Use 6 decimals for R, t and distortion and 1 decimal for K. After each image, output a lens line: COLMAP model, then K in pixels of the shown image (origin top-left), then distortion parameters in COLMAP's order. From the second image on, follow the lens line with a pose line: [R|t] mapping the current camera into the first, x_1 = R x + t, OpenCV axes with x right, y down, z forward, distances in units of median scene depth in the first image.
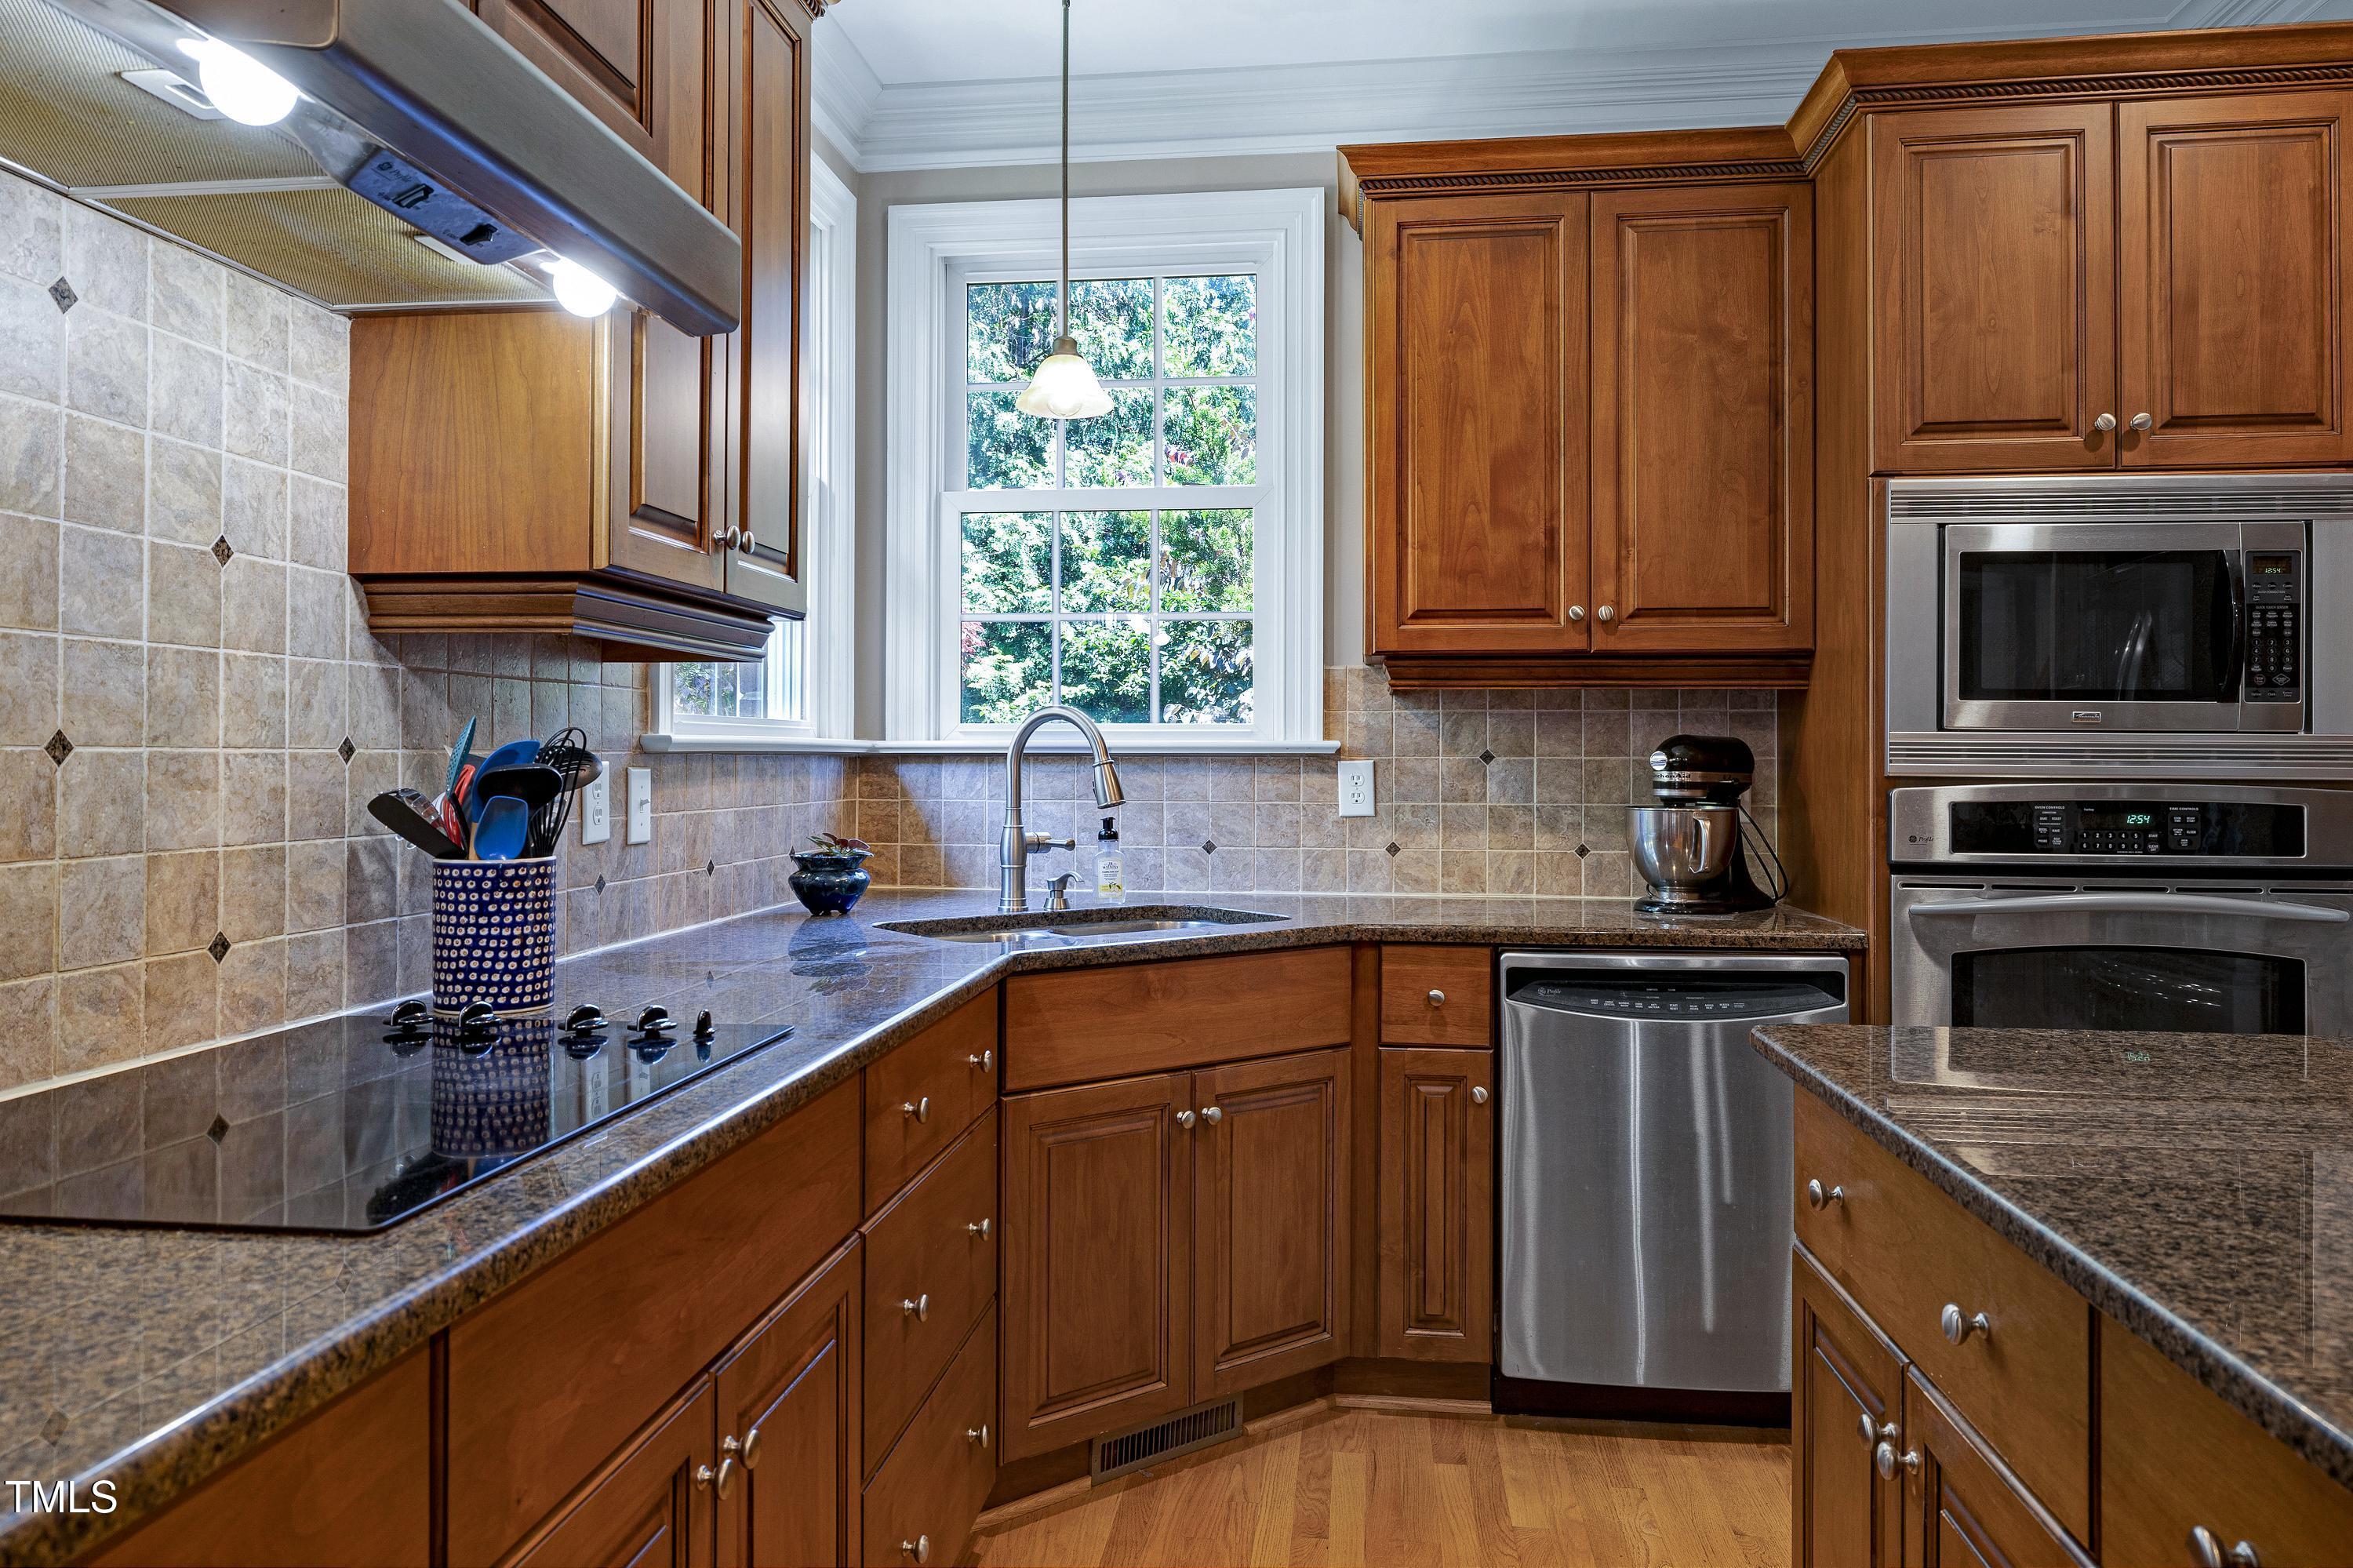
lens RADIAL K [[1582.1, 0, 1159.8], [0, 1582.1, 745.1], [0, 0, 1]] dist [-0.002112, 0.003051]
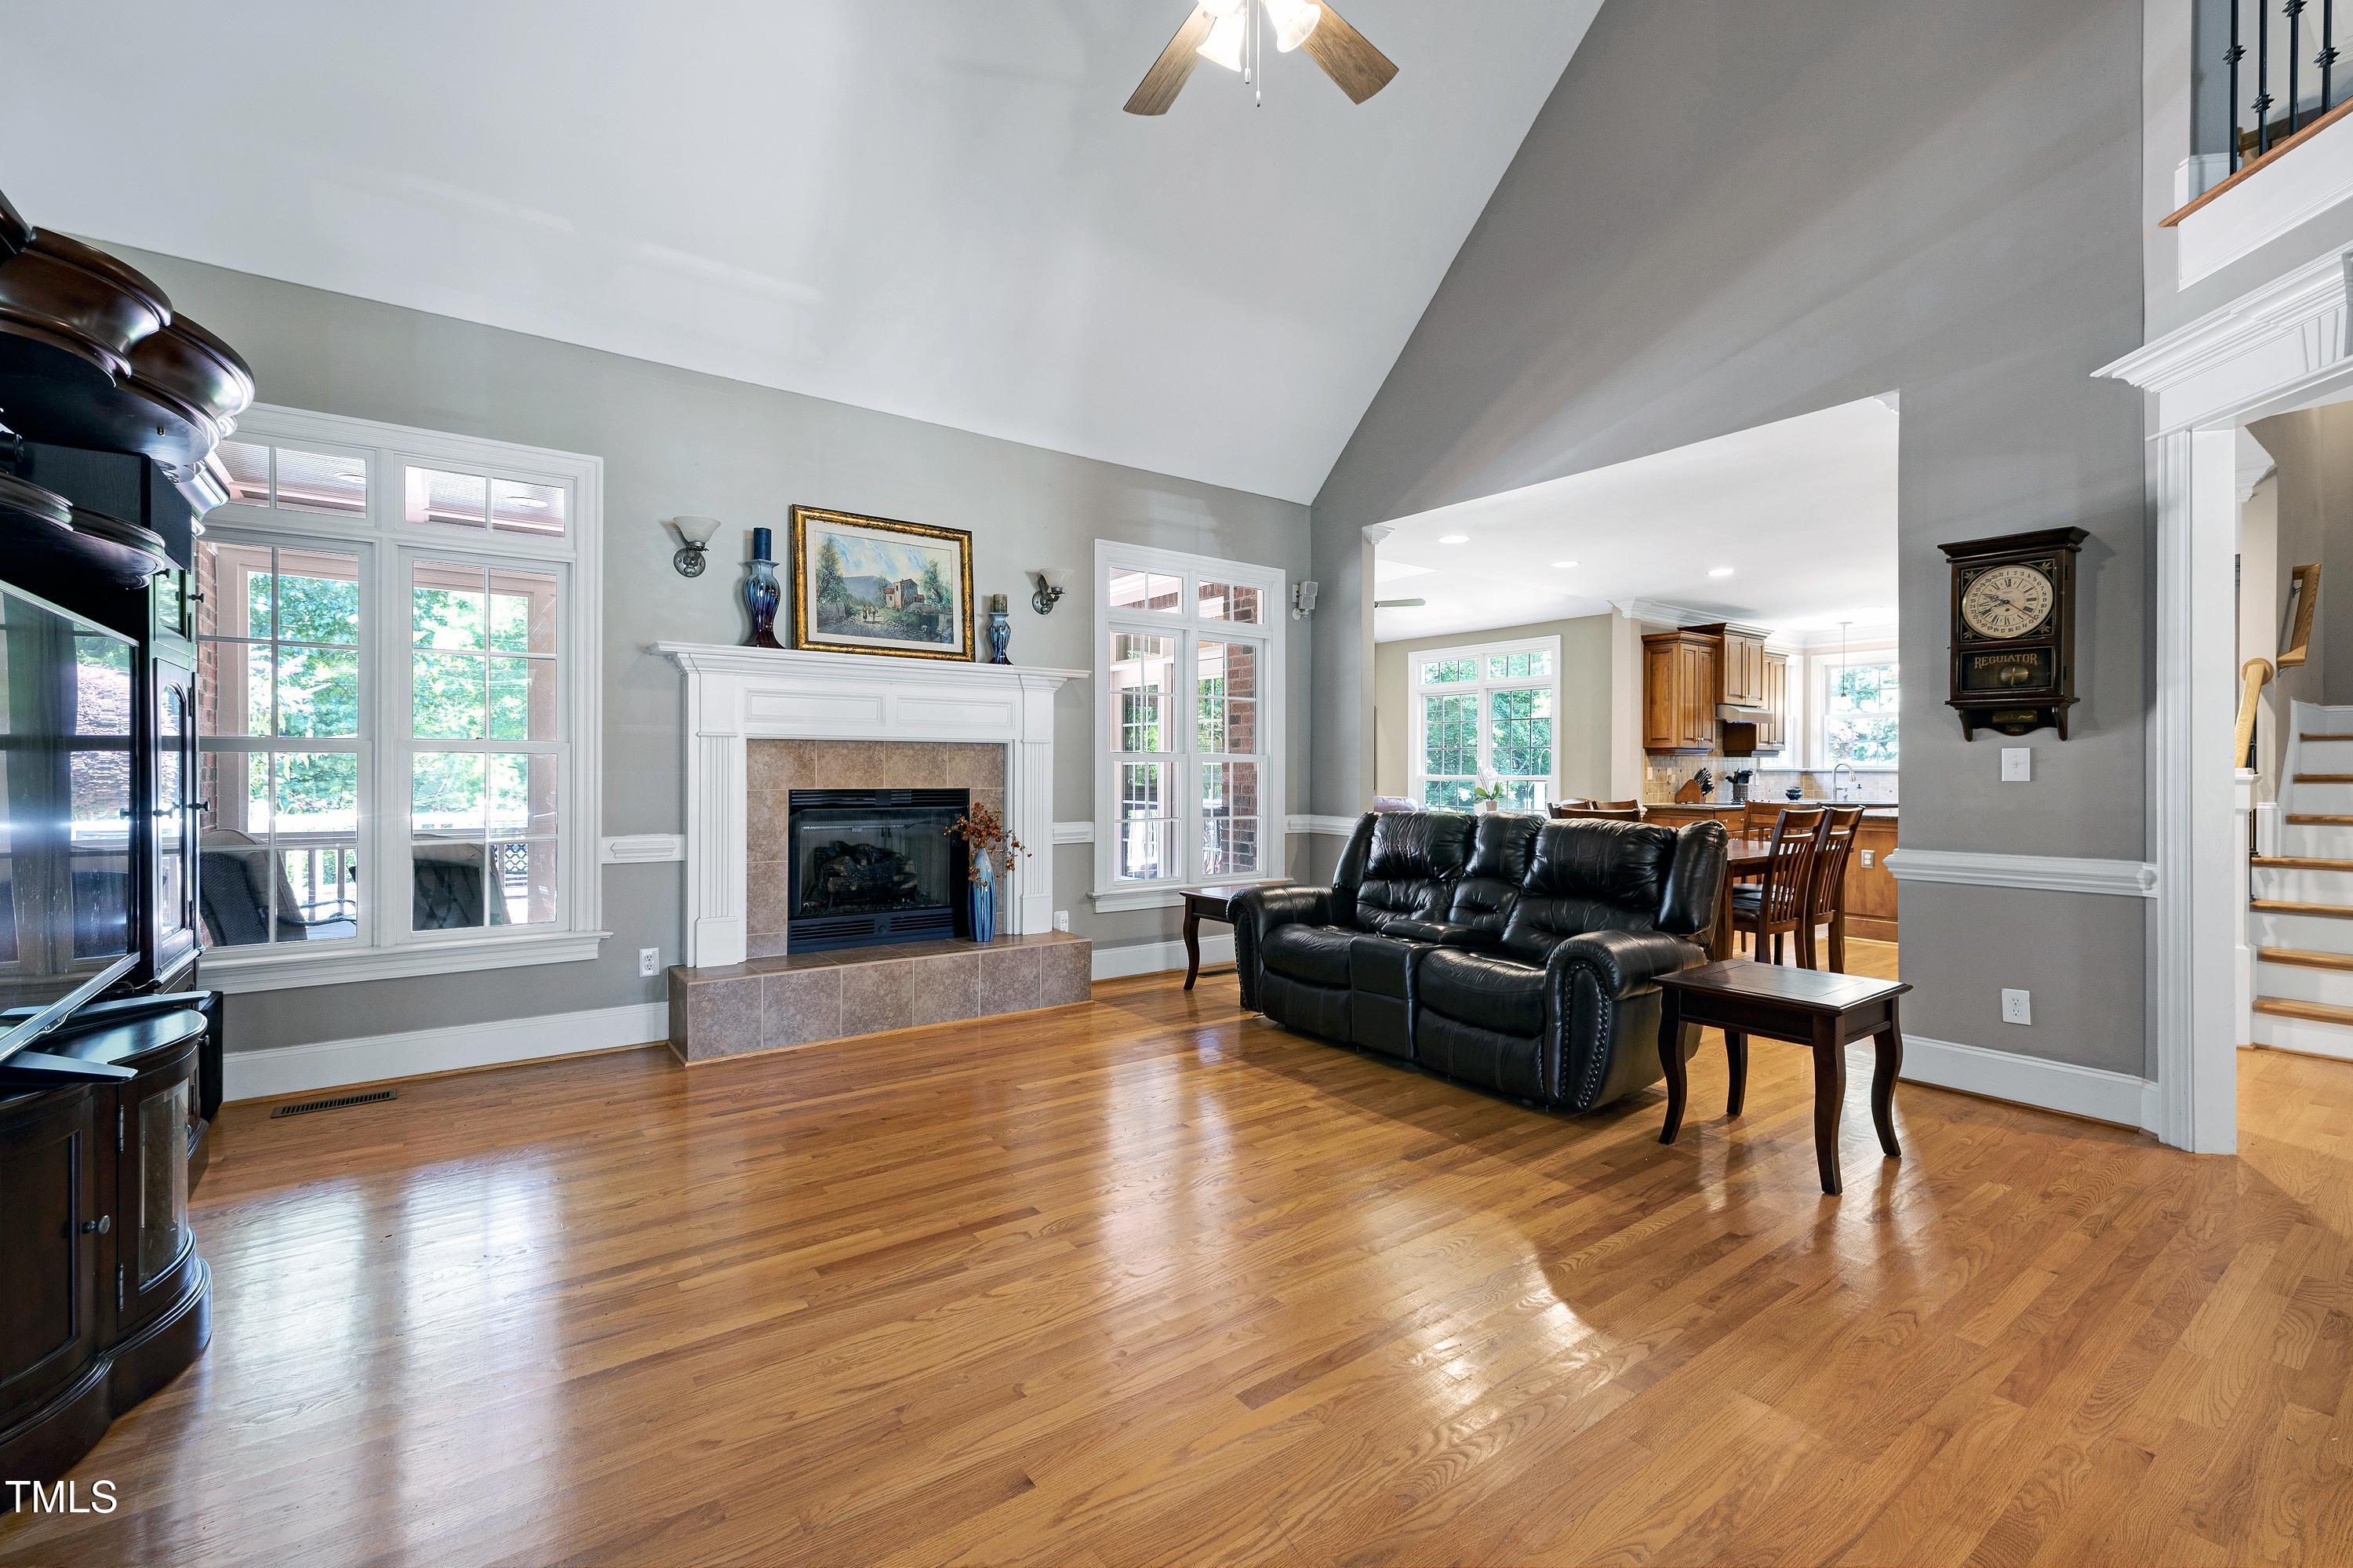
lens RADIAL K [[1013.5, 0, 1184.6], [0, 1013.5, 772.2], [0, 0, 1]] dist [0.002215, -0.000359]
pose [[0.696369, 0.000992, -0.717683, 0.888063], [0.004793, 0.999970, 0.006032, -0.023249], [0.717668, -0.007641, 0.696344, -3.122567]]
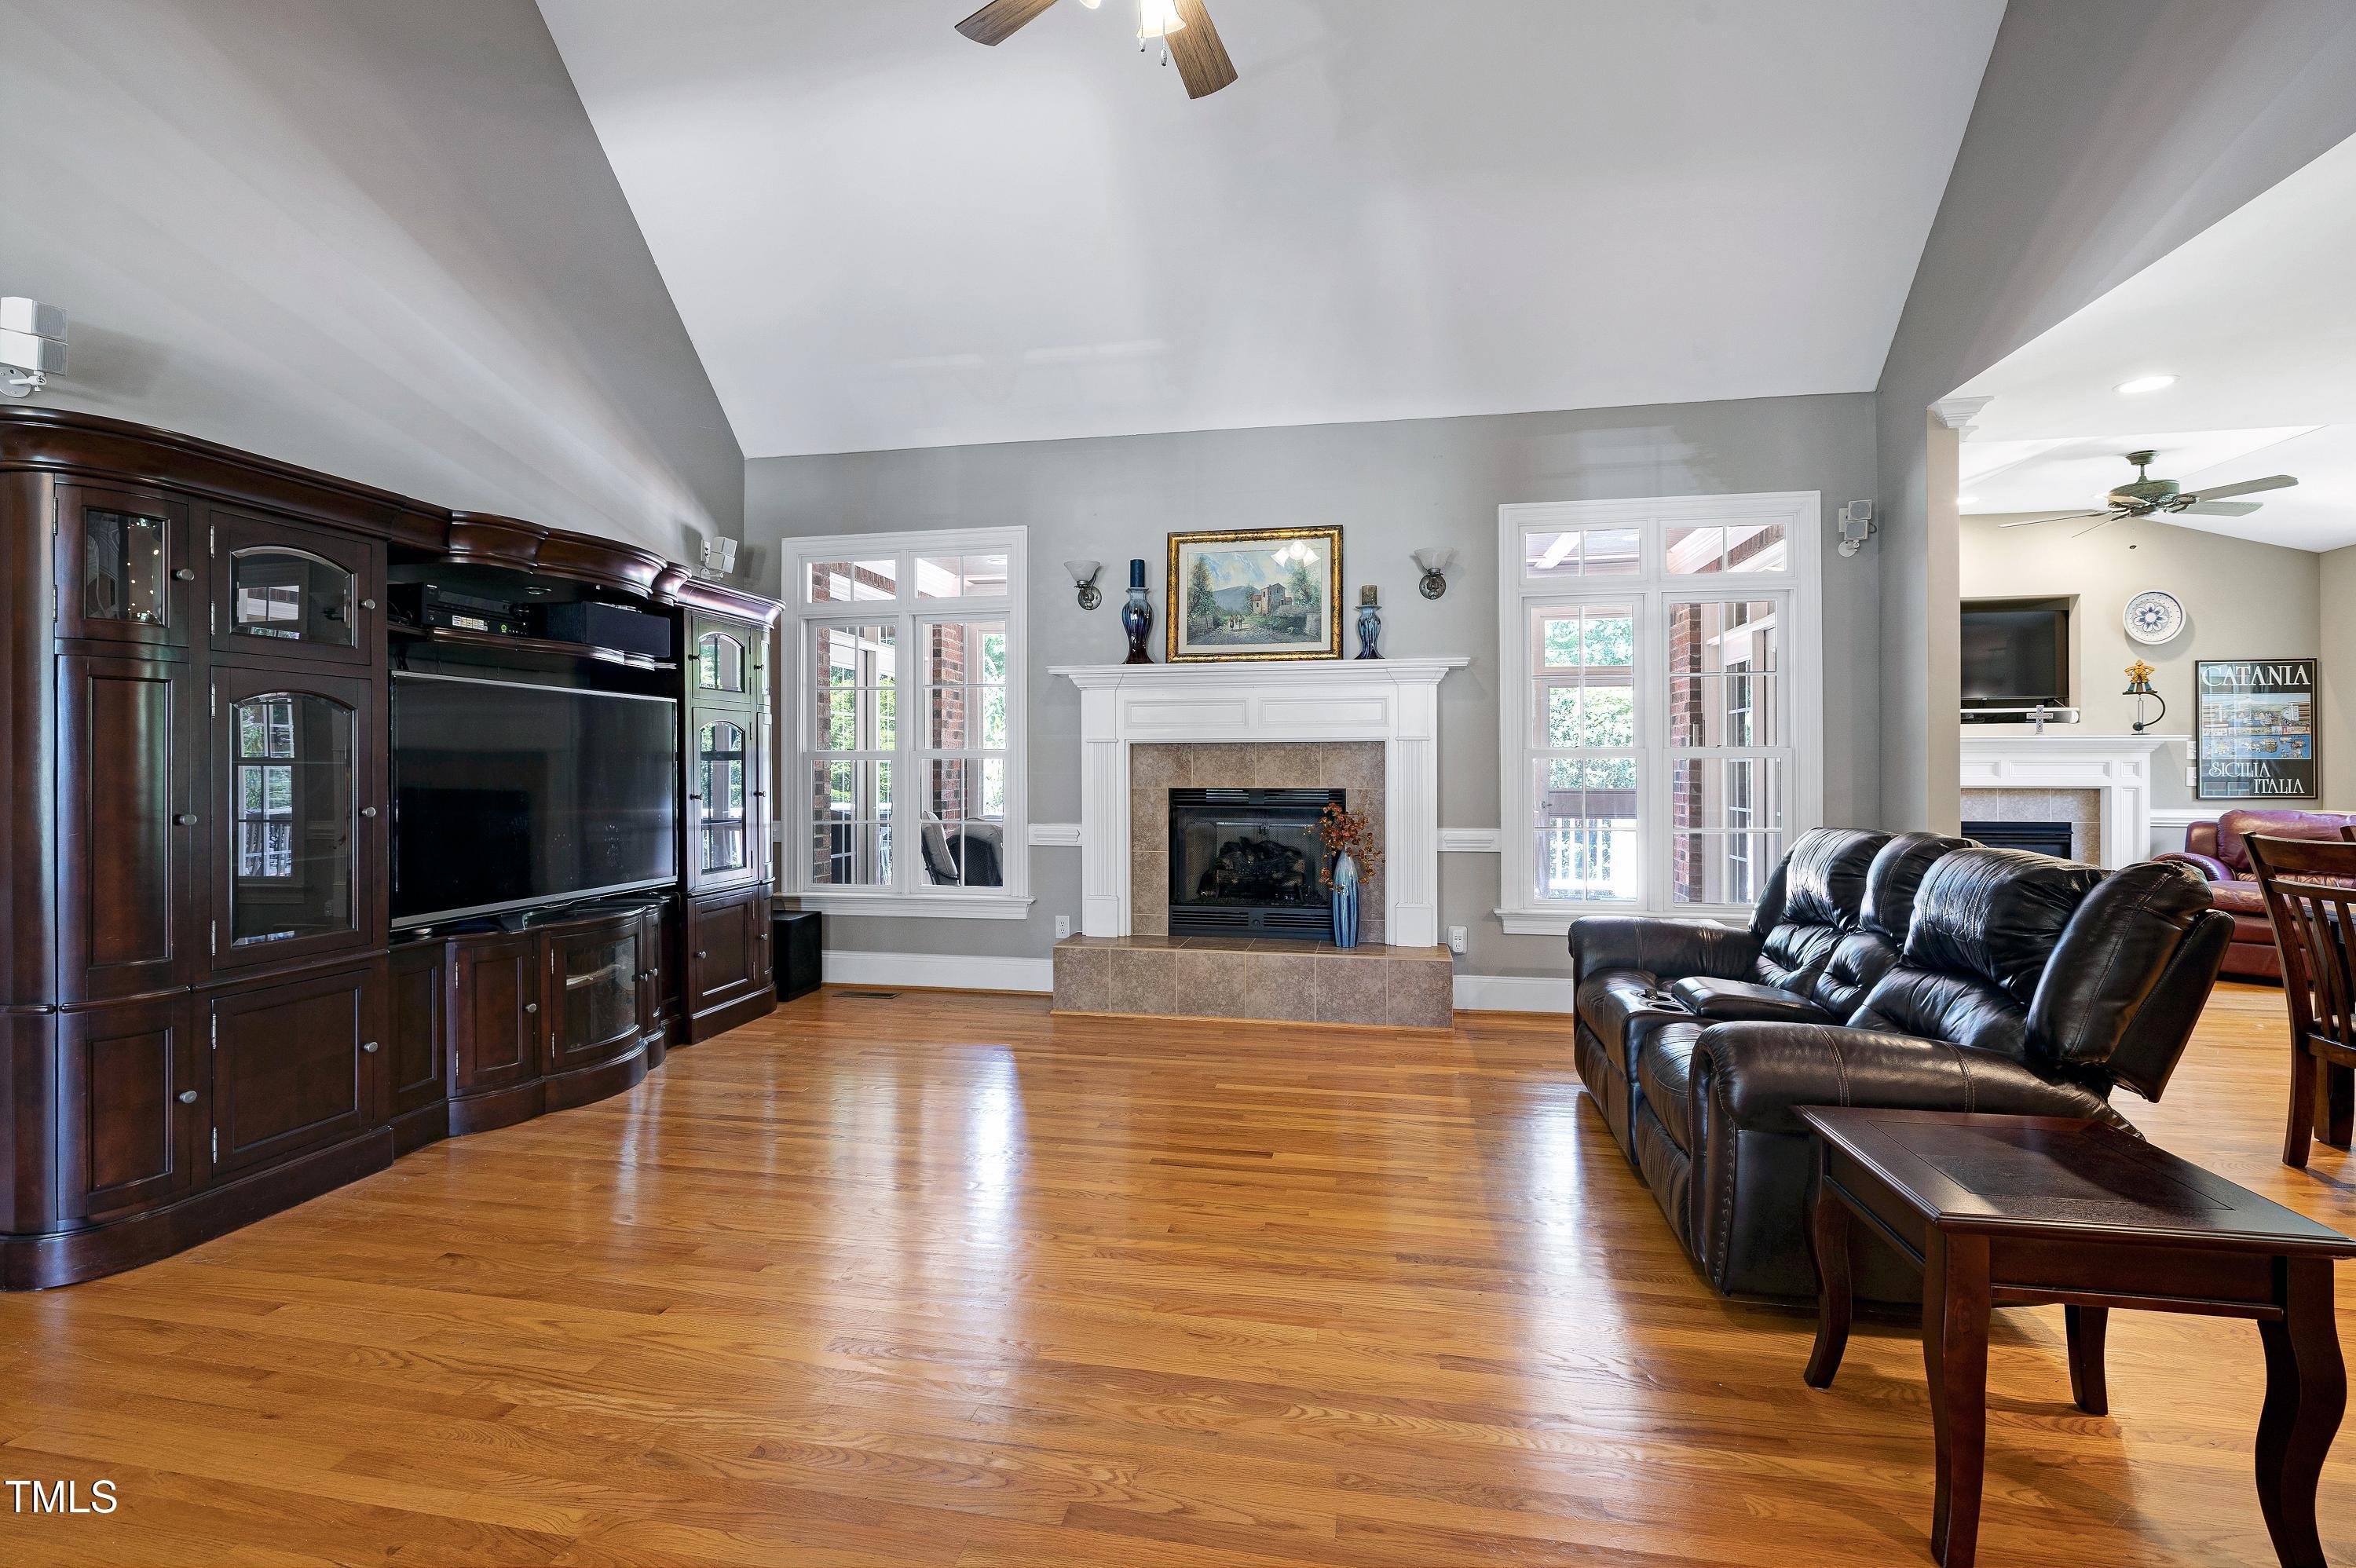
lens RADIAL K [[1068.2, 0, 1147.7], [0, 1068.2, 768.0], [0, 0, 1]] dist [-0.004690, 0.000255]
pose [[-0.062711, -0.002899, -0.998028, 1.194099], [0.009105, 0.999952, -0.003477, -0.018263], [0.997990, -0.009306, -0.062681, -2.363105]]
